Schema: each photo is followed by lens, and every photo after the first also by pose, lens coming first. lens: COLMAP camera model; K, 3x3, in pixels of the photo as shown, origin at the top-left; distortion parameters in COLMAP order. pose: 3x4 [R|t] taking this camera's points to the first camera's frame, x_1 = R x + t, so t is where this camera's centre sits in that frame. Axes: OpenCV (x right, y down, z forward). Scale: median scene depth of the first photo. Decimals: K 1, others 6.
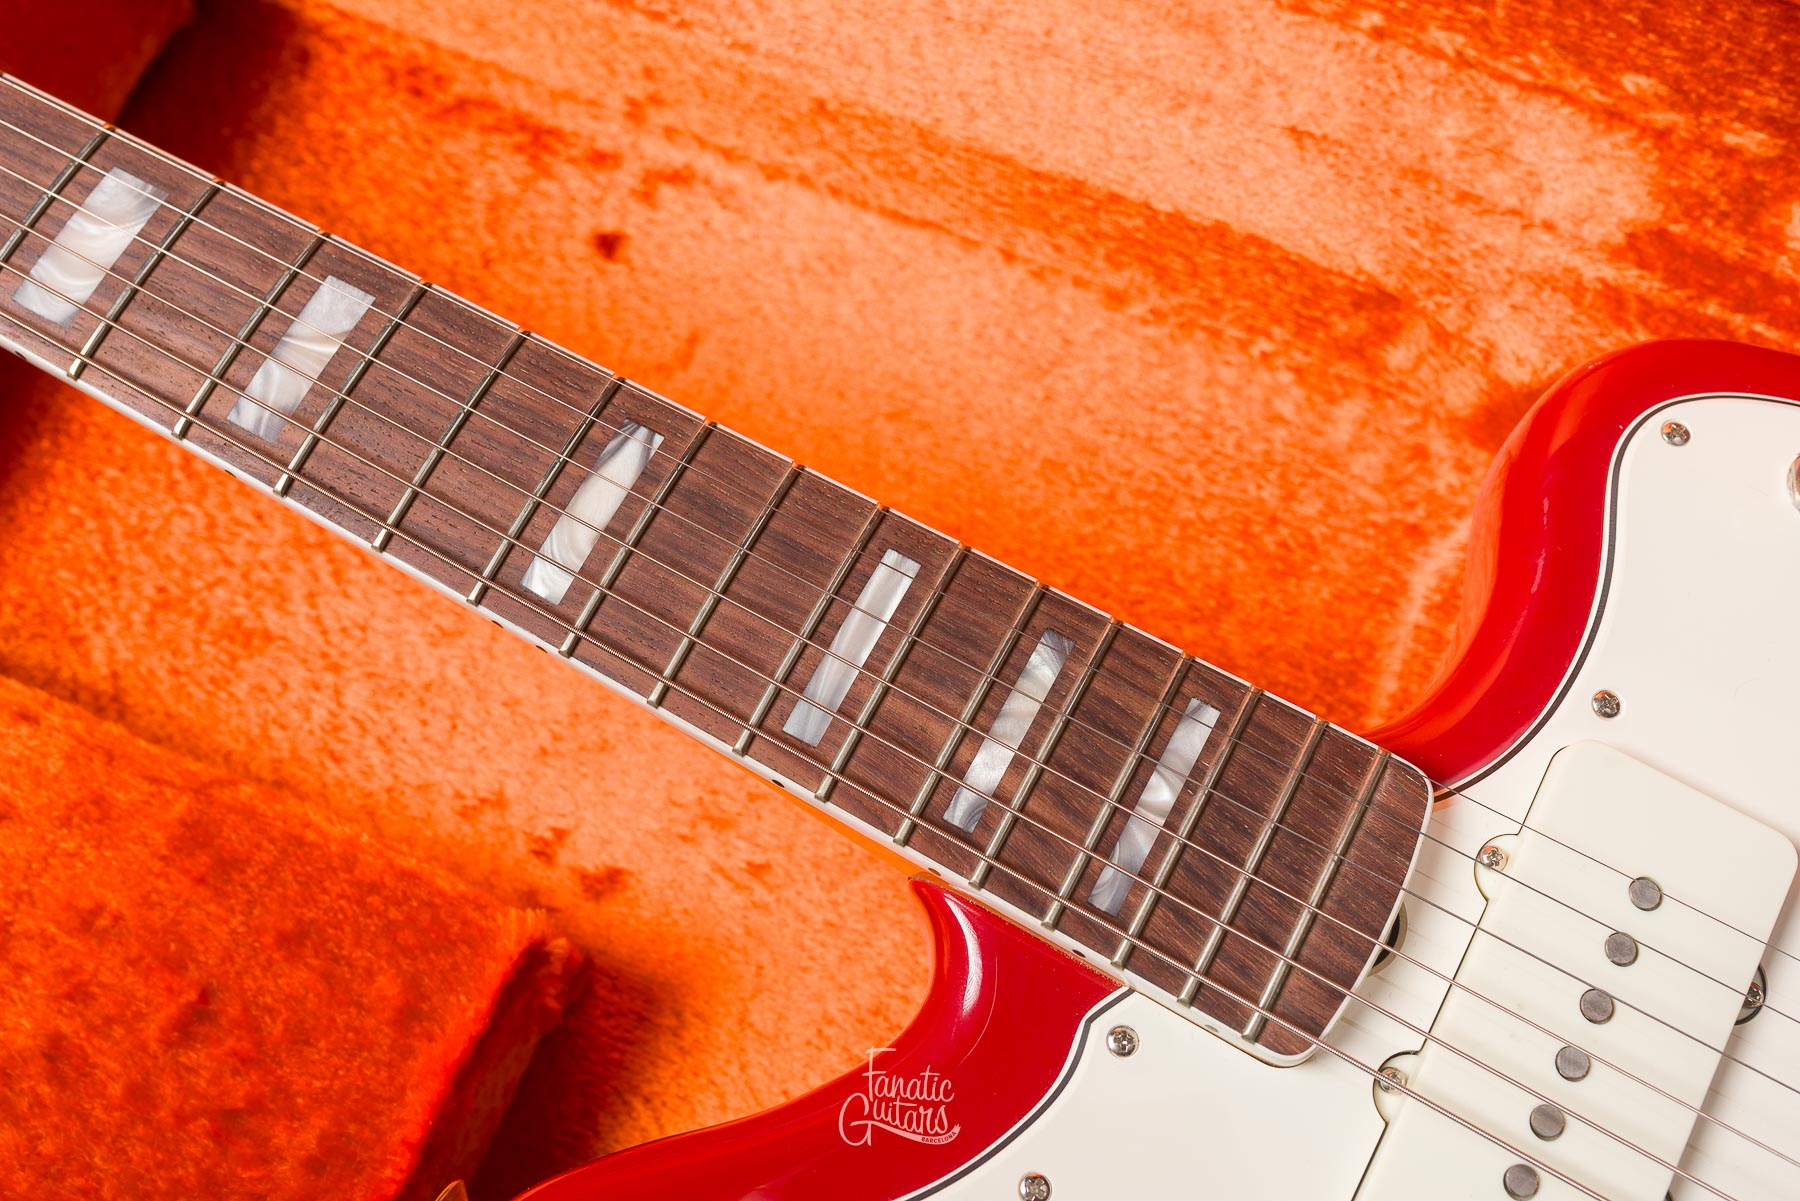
lens RADIAL K [[1794.2, 0, 900.0], [0, 1794.2, 600.5], [0, 0, 1]] dist [0.002598, -0.007089]
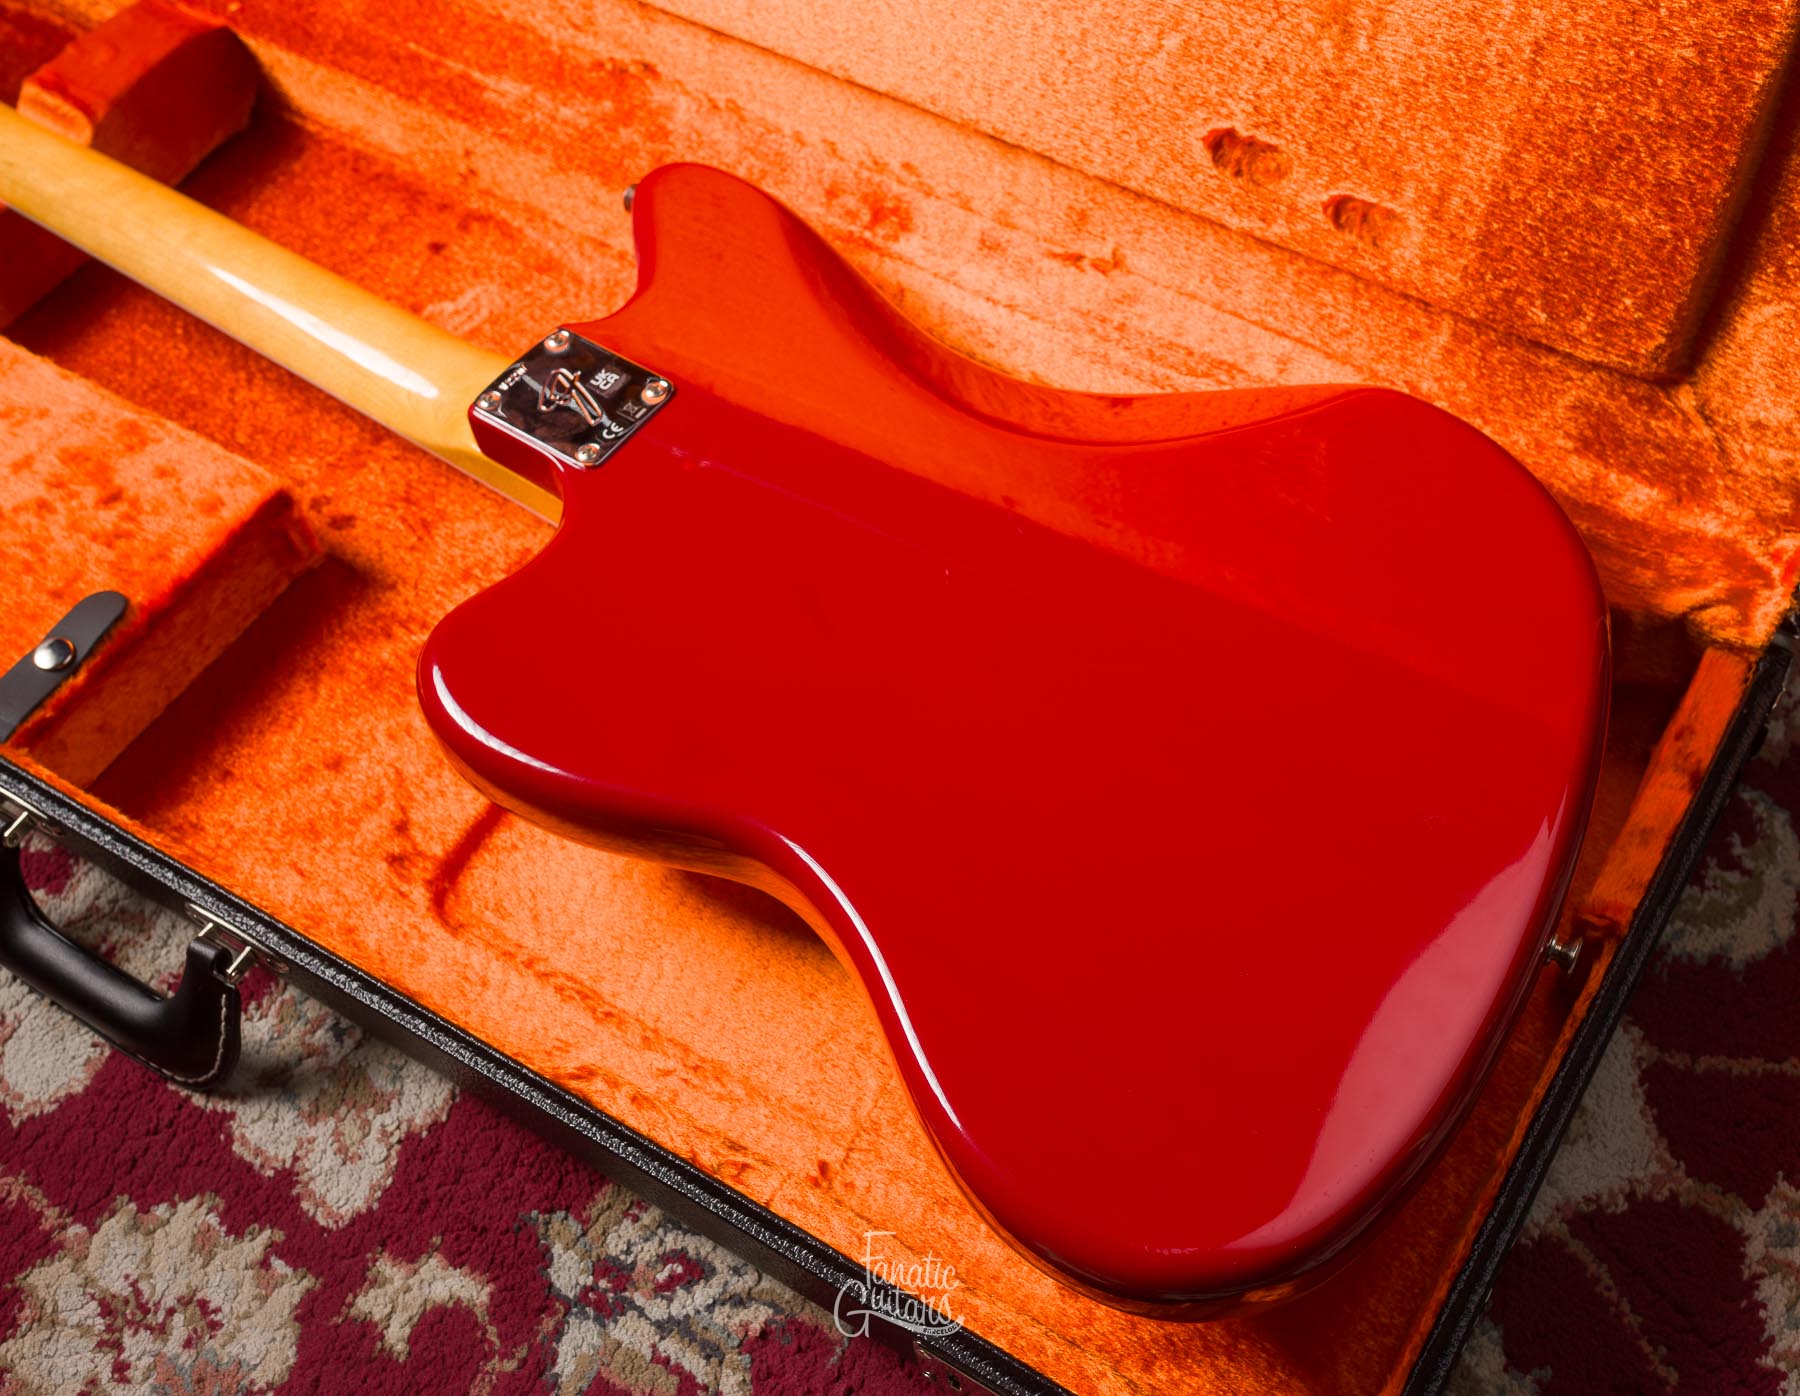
lens RADIAL K [[2027.8, 0, 1027.6], [0, 2027.8, 695.3], [0, 0, 1]] dist [-0.002463, 0.003287]
pose [[0.992580, 0.102520, -0.065377, 0.892439], [-0.115227, 0.964765, -0.236542, 0.956777], [0.038823, 0.242320, 0.969419, -1.250971]]
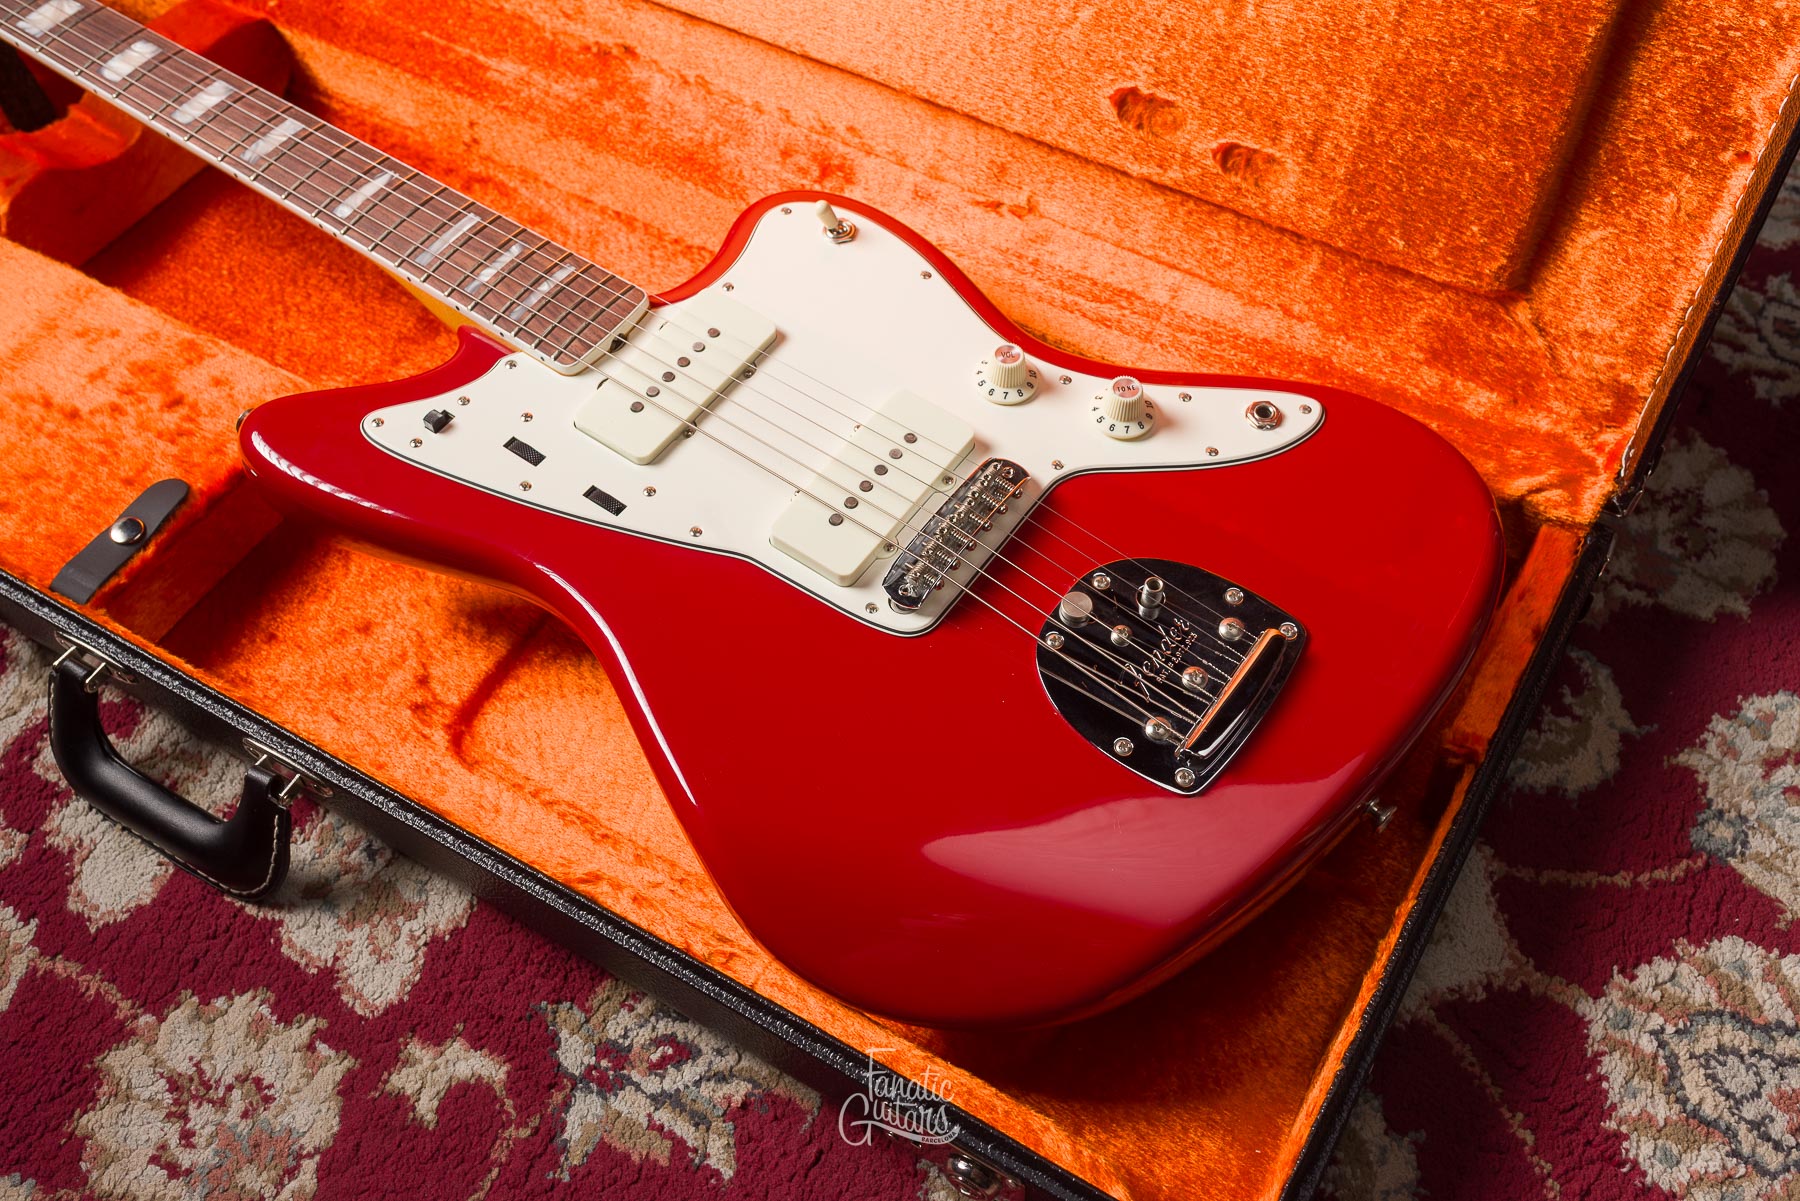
lens RADIAL K [[1741.7, 0, 900.0], [0, 1741.7, 600.5], [0, 0, 1]] dist [-0.001612, -0.002598]
pose [[0.992958, 0.101582, -0.060953, 0.802781], [-0.114373, 0.956101, -0.269796, 1.093349], [0.030871, 0.274868, 0.960986, -1.233202]]
